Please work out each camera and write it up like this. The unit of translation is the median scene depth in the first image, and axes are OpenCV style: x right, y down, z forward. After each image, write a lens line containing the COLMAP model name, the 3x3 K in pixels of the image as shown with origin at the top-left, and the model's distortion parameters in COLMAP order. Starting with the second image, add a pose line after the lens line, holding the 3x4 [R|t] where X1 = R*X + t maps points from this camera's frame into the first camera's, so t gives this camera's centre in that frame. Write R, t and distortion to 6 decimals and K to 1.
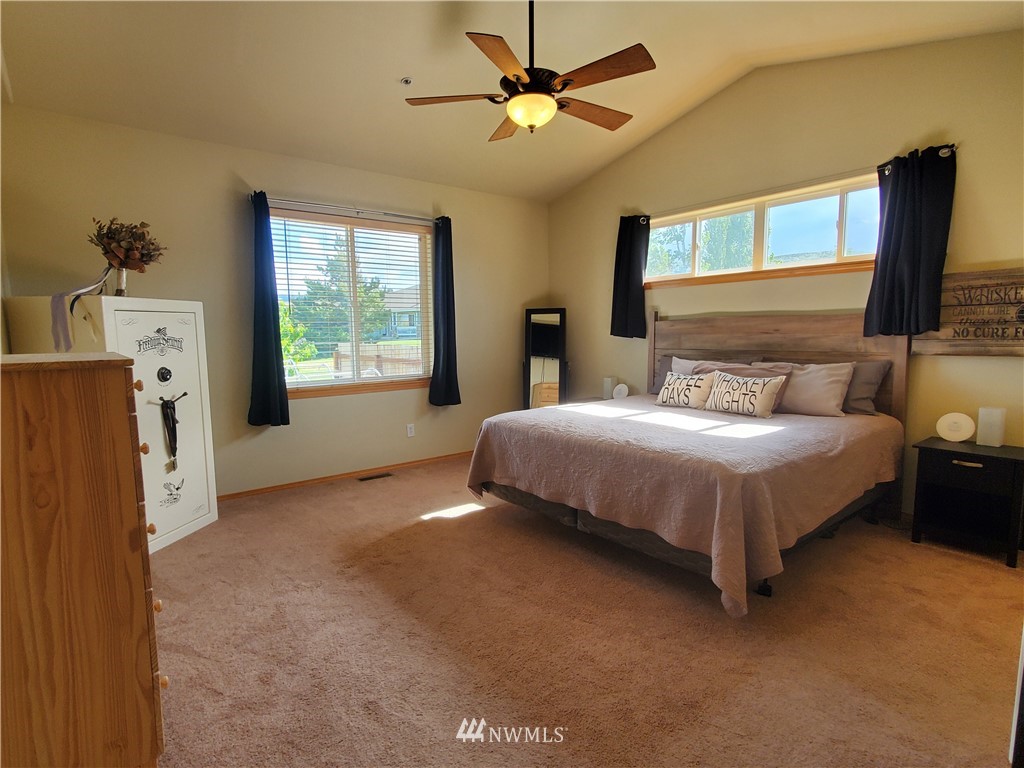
lens RADIAL K [[528.8, 0, 512.0], [0, 528.8, 384.0], [0, 0, 1]] dist [-0.001380, -0.000381]
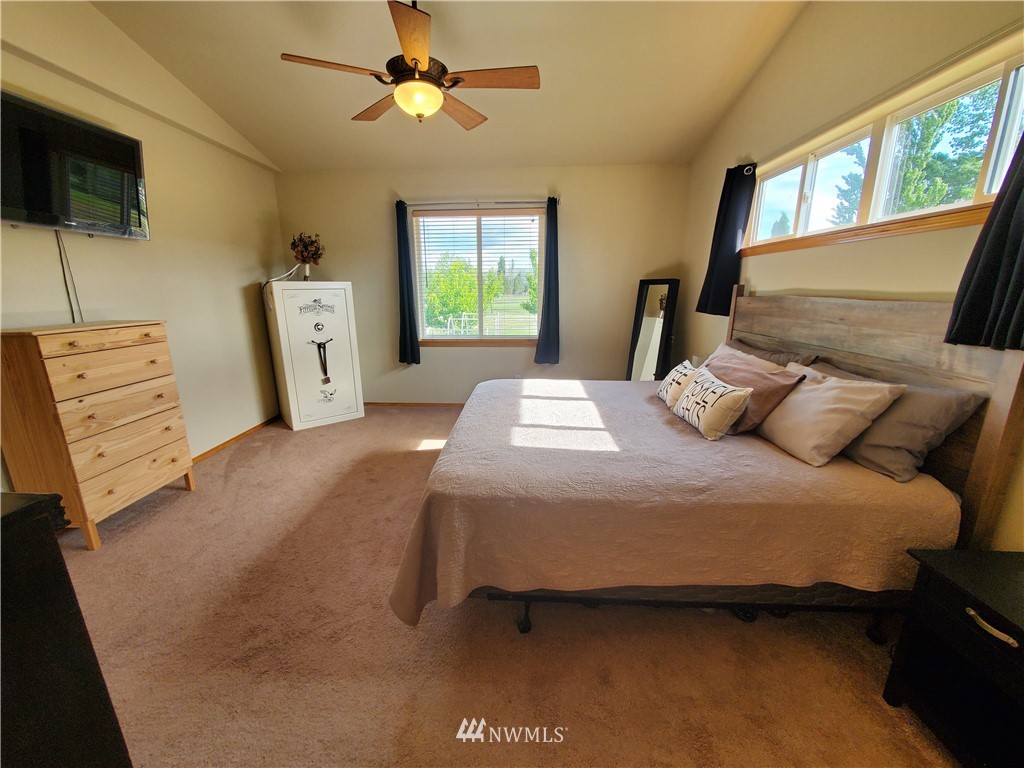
lens RADIAL K [[405.9, 0, 504.3], [0, 405.9, 388.6], [0, 0, 1]] dist [-0.000976, -0.000250]
pose [[0.753538, 0.166795, -0.635893, 0.554472], [-0.071820, 0.982375, 0.172570, -0.077988], [0.653469, -0.084368, 0.752237, 0.333950]]
